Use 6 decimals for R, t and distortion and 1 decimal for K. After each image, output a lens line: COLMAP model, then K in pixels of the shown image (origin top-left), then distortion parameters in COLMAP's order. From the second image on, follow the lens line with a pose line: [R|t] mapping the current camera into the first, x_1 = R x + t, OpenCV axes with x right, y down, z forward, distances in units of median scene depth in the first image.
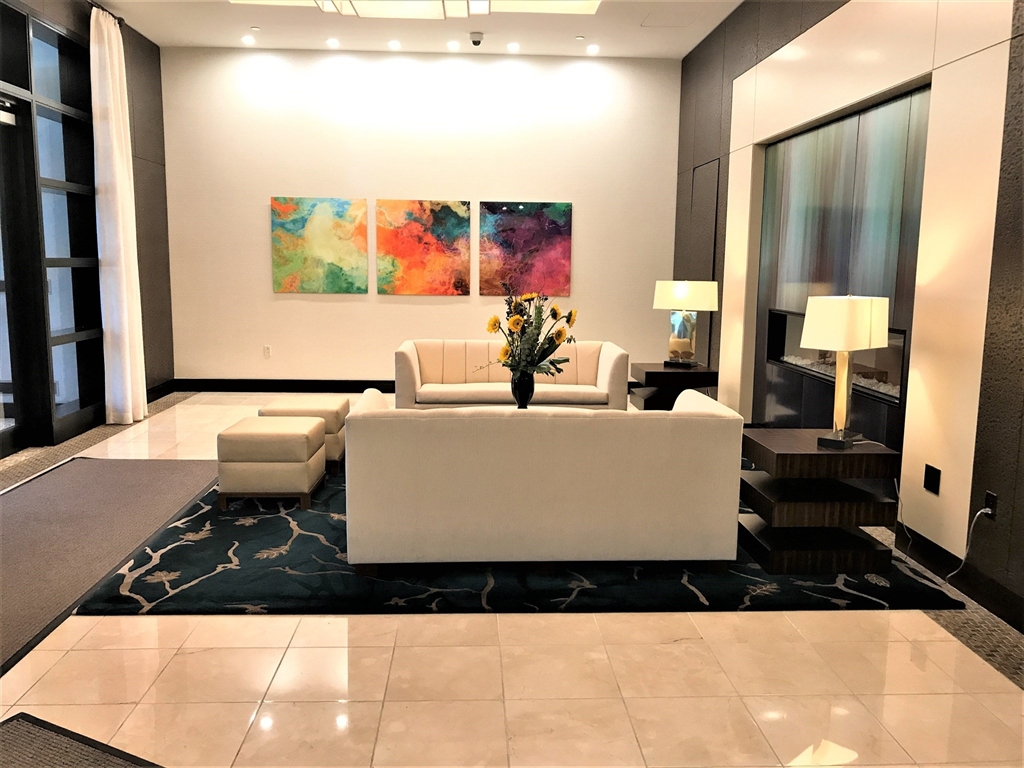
lens RADIAL K [[839.6, 0, 511.9], [0, 839.6, 383.4], [0, 0, 1]] dist [-0.014278, 0.002630]
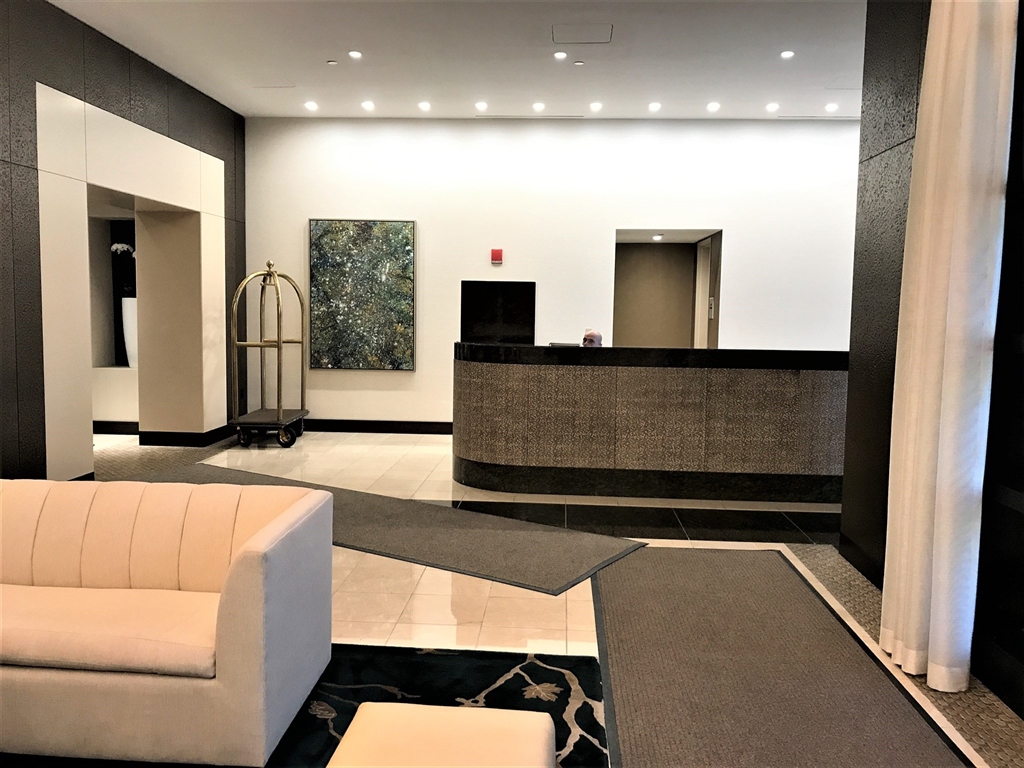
lens RADIAL K [[839.6, 0, 511.5], [0, 839.6, 383.7], [0, 0, 1]] dist [-0.014278, 0.002630]
pose [[-0.993033, -0.036581, 0.112018, -0.471488], [-0.008717, 0.970796, 0.239746, -0.278861], [-0.117516, 0.237099, -0.964351, 1.755485]]
